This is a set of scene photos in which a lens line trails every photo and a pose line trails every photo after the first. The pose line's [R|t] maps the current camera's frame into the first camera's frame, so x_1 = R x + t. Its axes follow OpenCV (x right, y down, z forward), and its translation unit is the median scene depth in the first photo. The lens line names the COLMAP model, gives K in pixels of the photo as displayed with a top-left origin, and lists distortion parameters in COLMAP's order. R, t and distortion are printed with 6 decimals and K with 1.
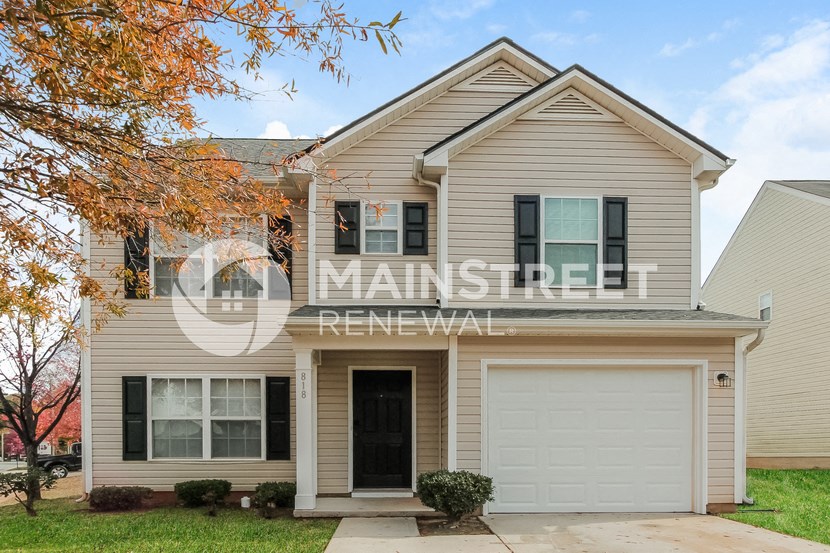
lens RADIAL K [[423.2, 0, 415.0], [0, 423.2, 277.7], [0, 0, 1]] dist [0.012856, 0.001220]
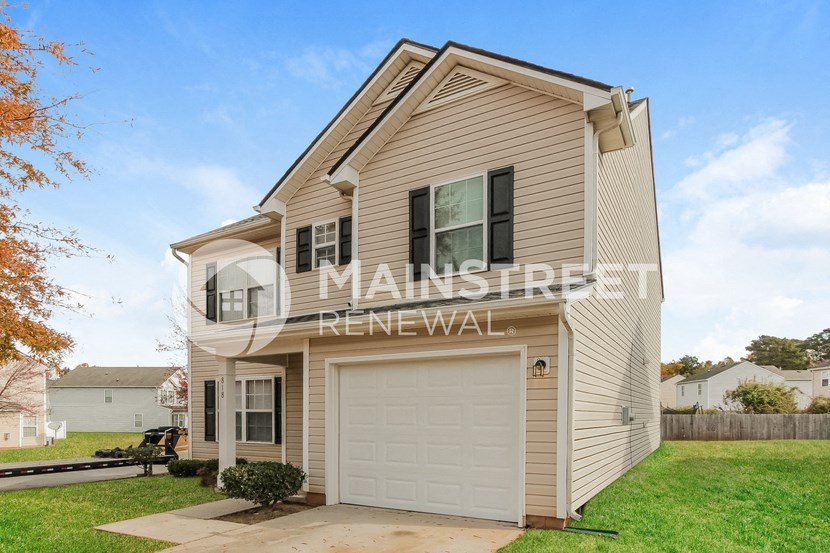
lens RADIAL K [[386.6, 0, 414.9], [0, 386.6, 275.3], [0, 0, 1]] dist [0.017197, 0.000092]
pose [[0.899113, -0.145952, -0.412668, 0.621342], [0.147025, 0.988697, -0.029349, 0.034721], [0.412287, -0.034285, 0.910409, 0.158377]]
